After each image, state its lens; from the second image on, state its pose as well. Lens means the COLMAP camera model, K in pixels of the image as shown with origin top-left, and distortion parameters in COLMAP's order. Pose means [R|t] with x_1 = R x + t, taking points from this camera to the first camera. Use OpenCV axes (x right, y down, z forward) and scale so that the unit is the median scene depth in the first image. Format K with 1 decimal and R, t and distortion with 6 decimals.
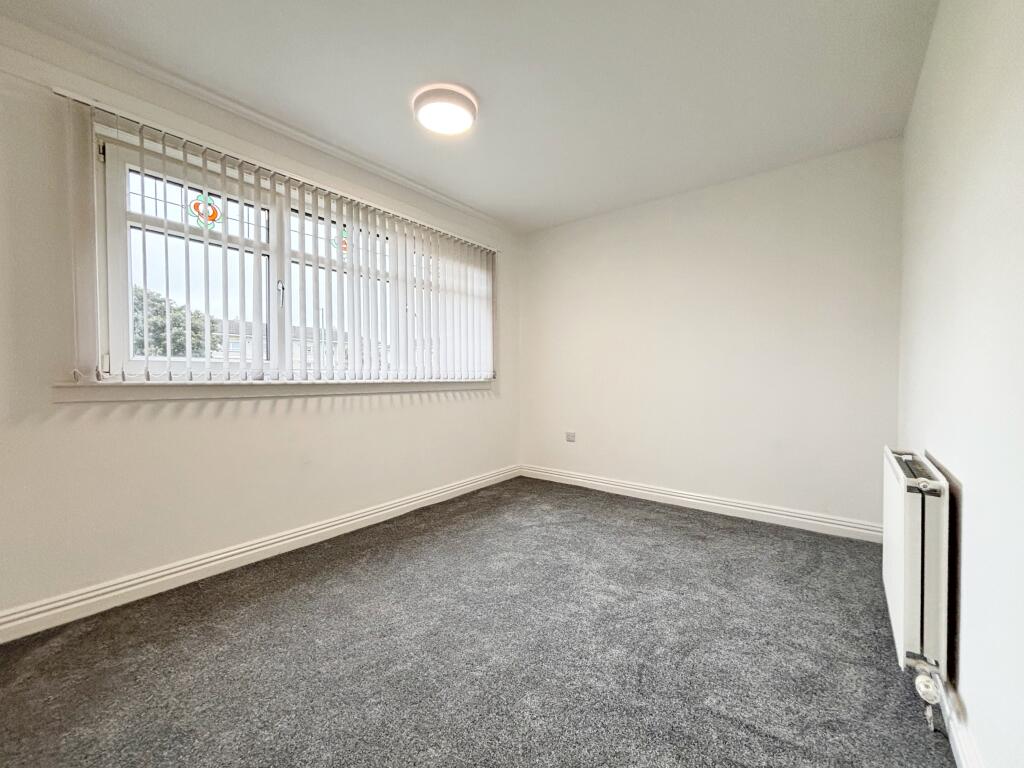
lens RADIAL K [[408.1, 0, 516.2], [0, 408.1, 389.0], [0, 0, 1]] dist [-0.015851, -0.000120]
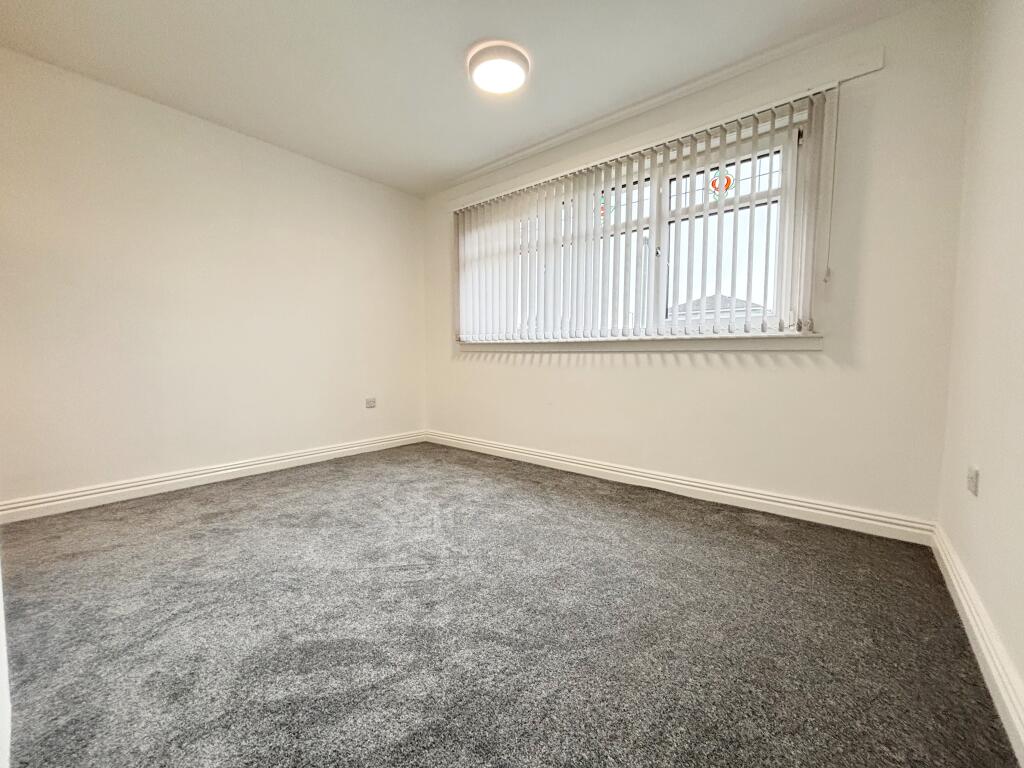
lens RADIAL K [[408.1, 0, 520.0], [0, 408.1, 373.6], [0, 0, 1]] dist [-0.015851, -0.000120]
pose [[-0.044986, 0.082115, -0.995607, 0.567903], [-0.004931, 0.996586, 0.082418, -0.014812], [0.998975, 0.008617, -0.044427, 0.703668]]
